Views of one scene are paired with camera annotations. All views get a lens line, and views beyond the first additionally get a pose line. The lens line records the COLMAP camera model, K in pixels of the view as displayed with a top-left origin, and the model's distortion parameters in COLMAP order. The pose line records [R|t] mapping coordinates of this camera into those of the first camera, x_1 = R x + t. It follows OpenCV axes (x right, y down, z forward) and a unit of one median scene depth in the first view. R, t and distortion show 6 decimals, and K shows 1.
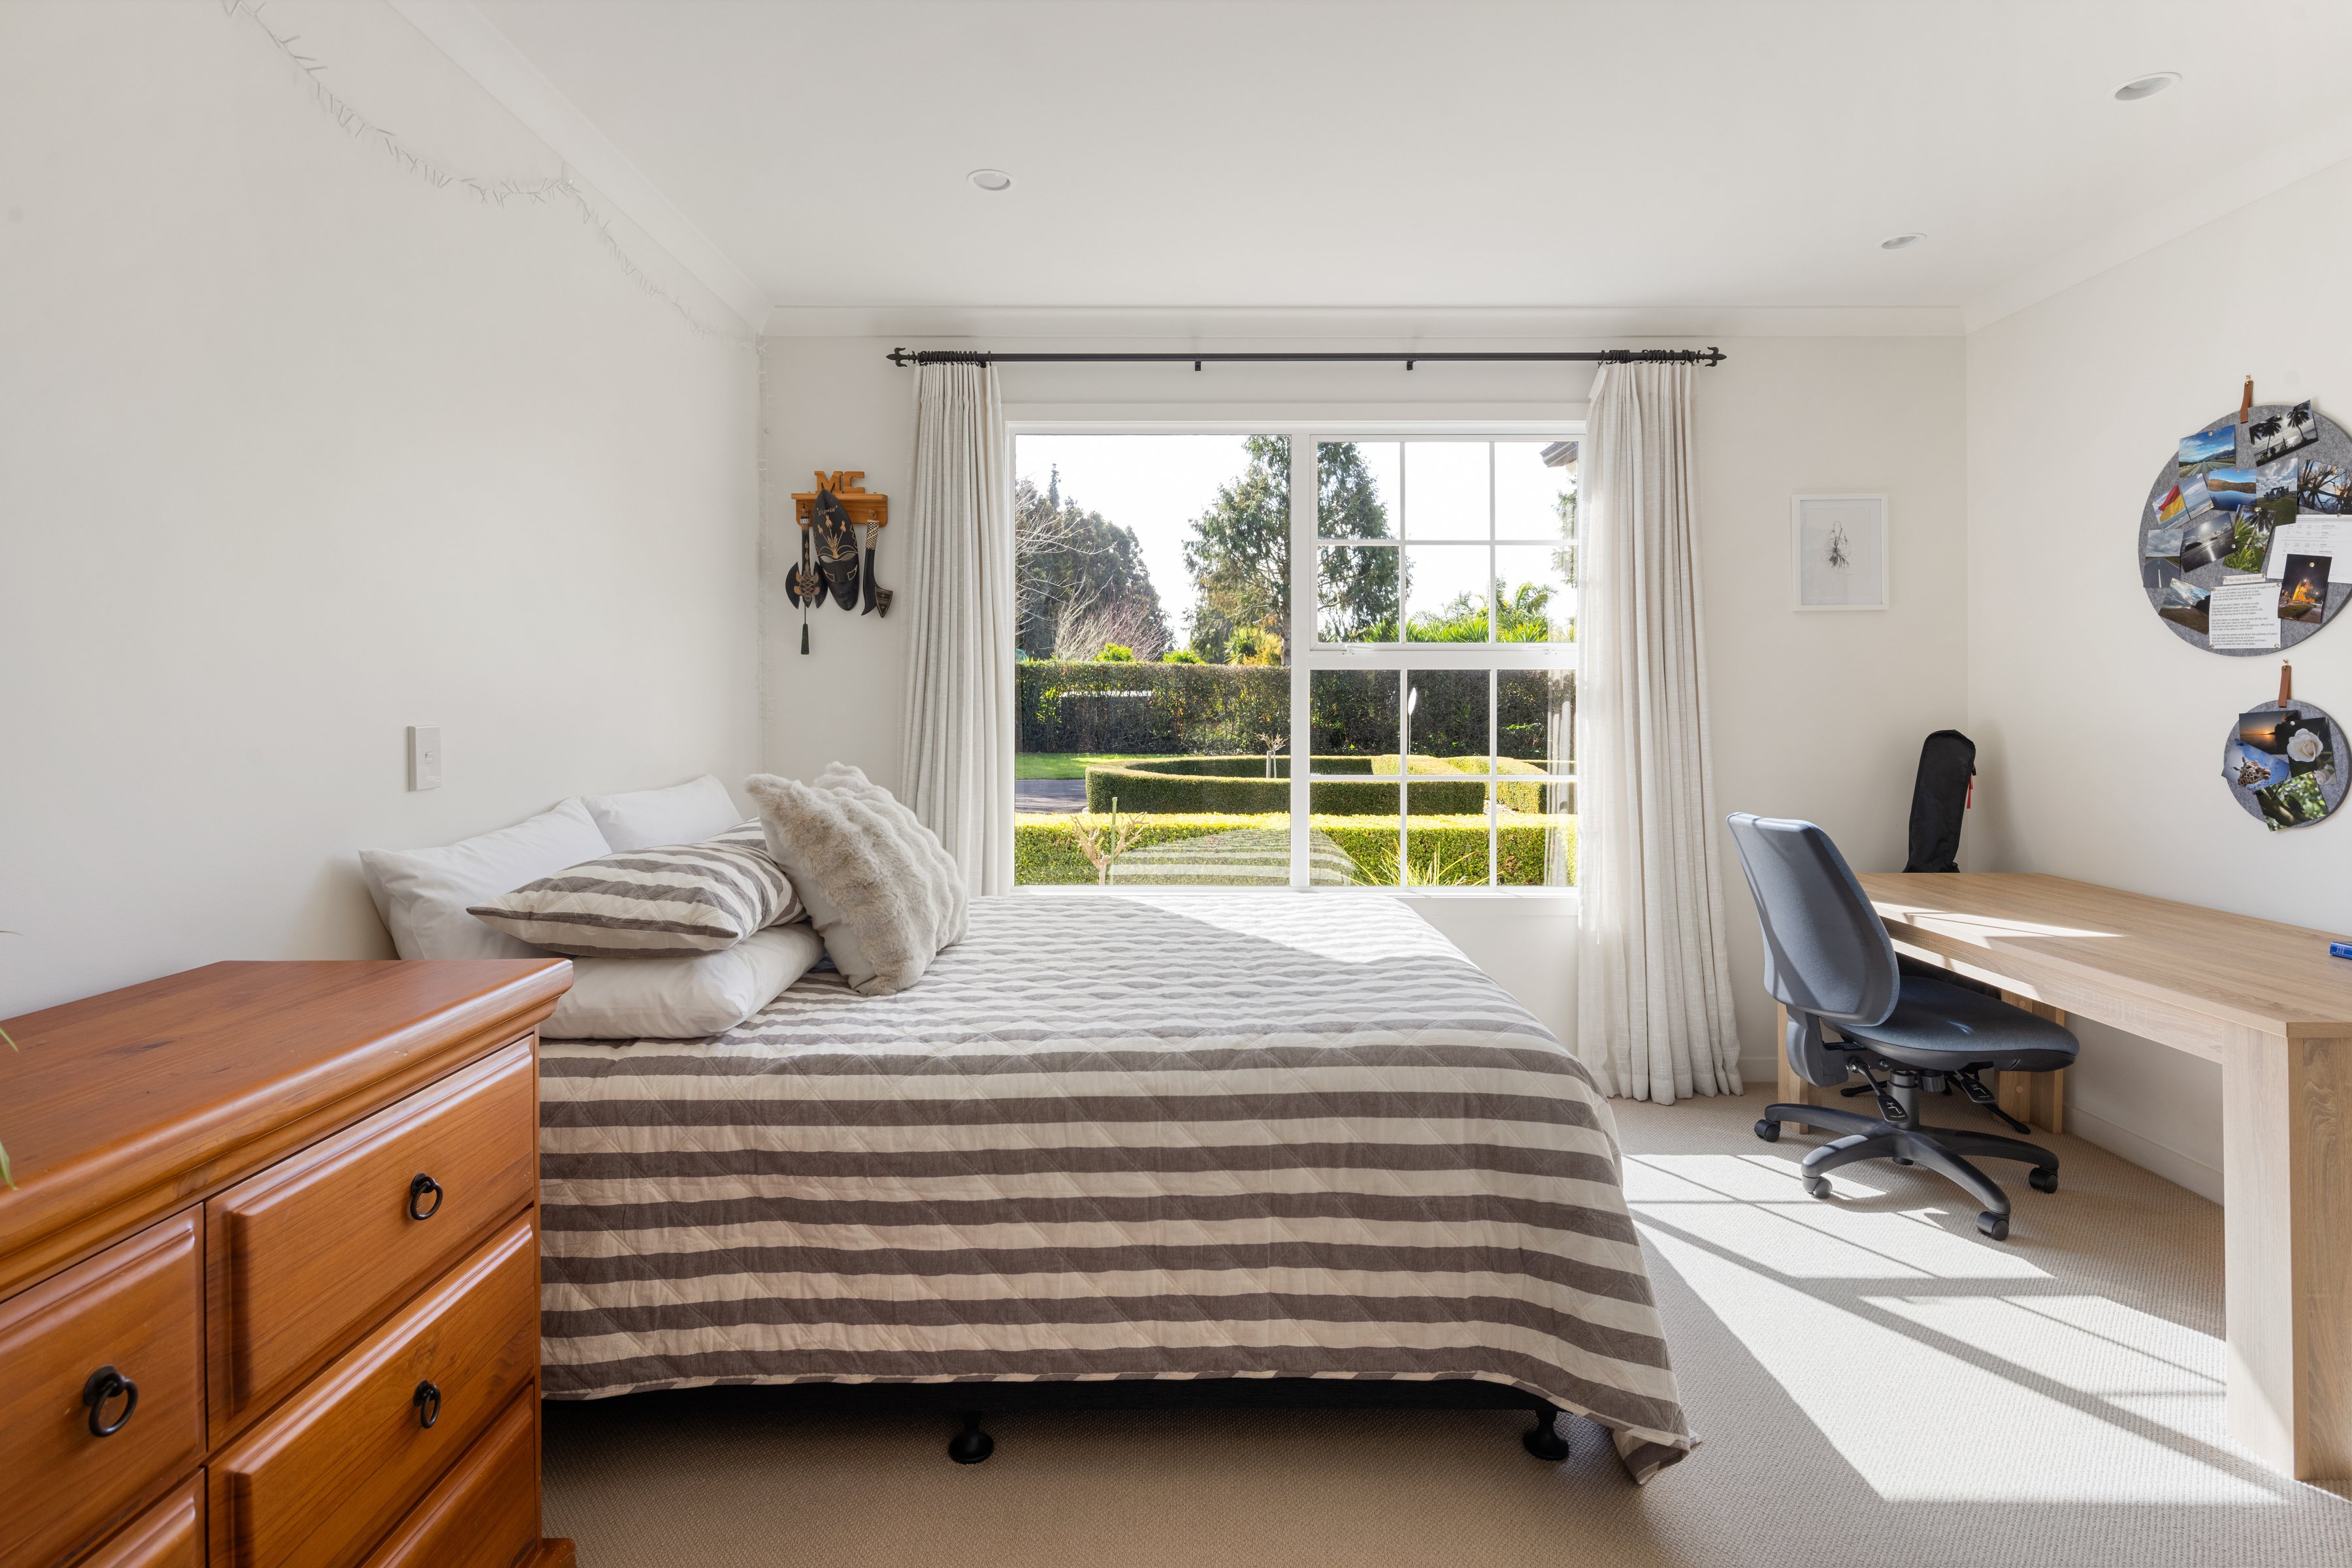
lens RADIAL K [[1136.7, 0, 1174.1], [0, 1136.7, 685.8], [0, 0, 1]] dist [0.005077, -0.004337]
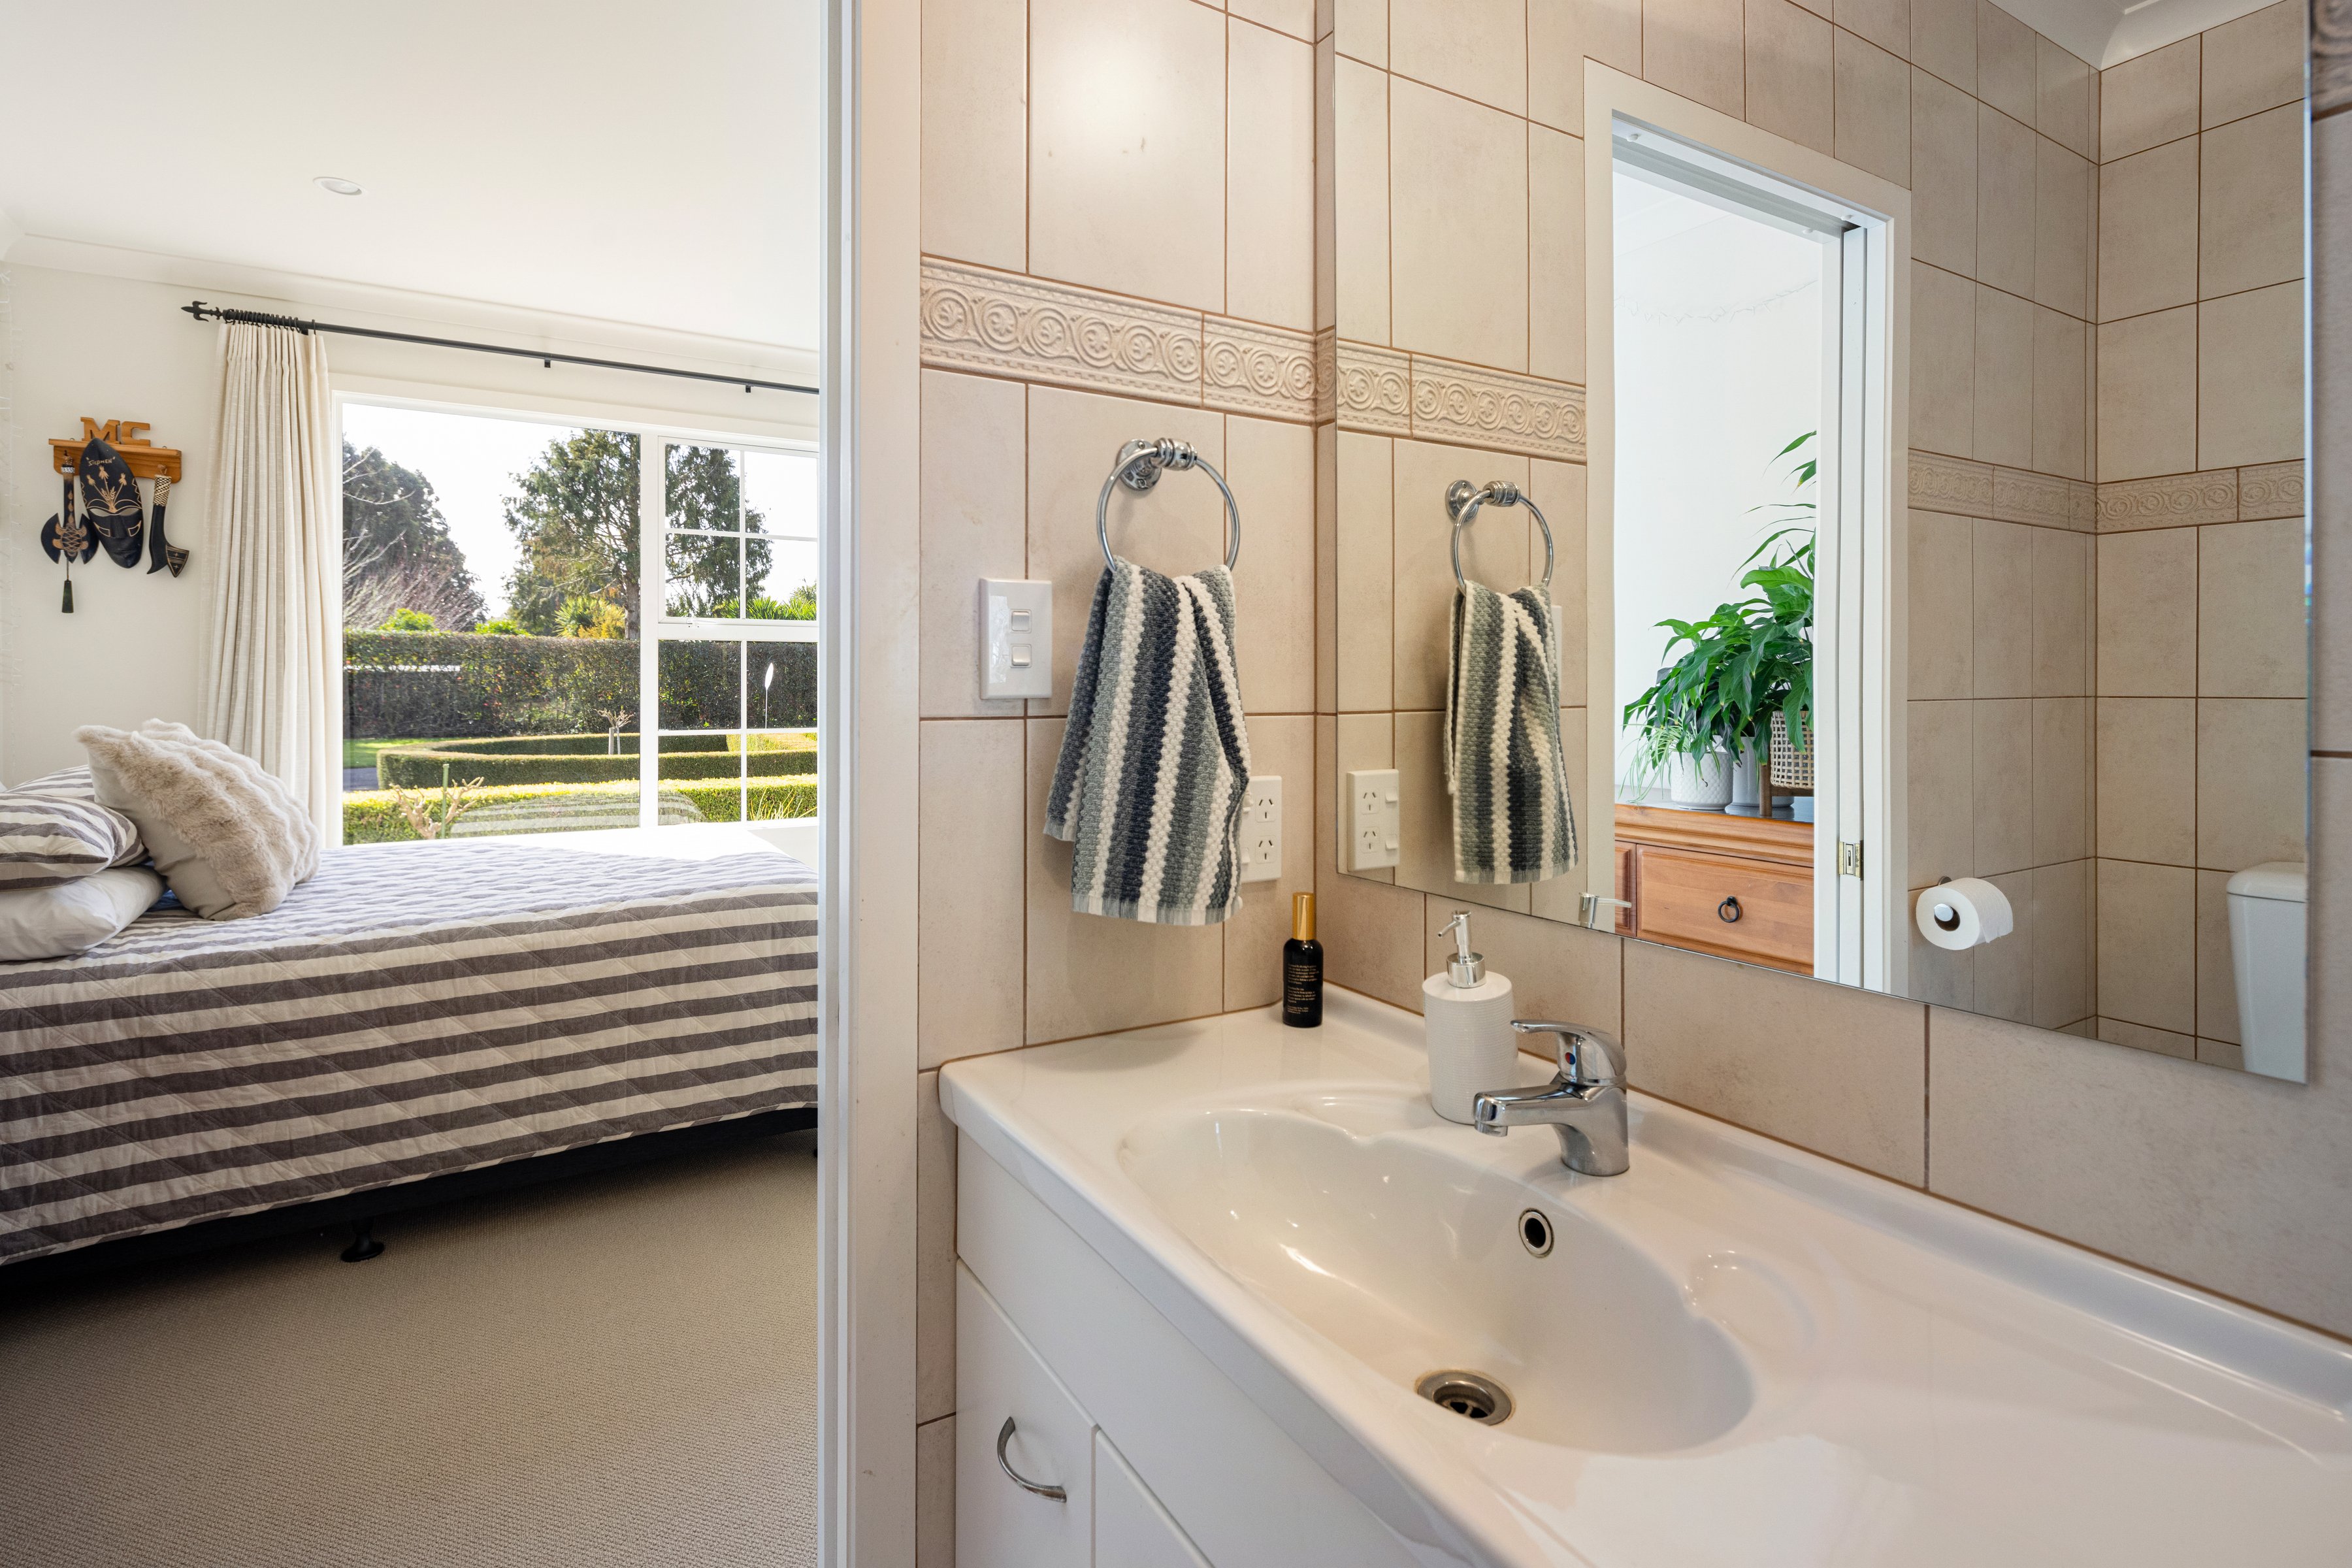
lens RADIAL K [[1136.7, 0, 1174.1], [0, 1136.7, 685.8], [0, 0, 1]] dist [0.005077, -0.004337]
pose [[0.855390, -0.003103, 0.517975, -0.047532], [-0.006929, 0.999824, 0.017432, 0.014200], [-0.517938, -0.018500, 0.855218, -0.400349]]
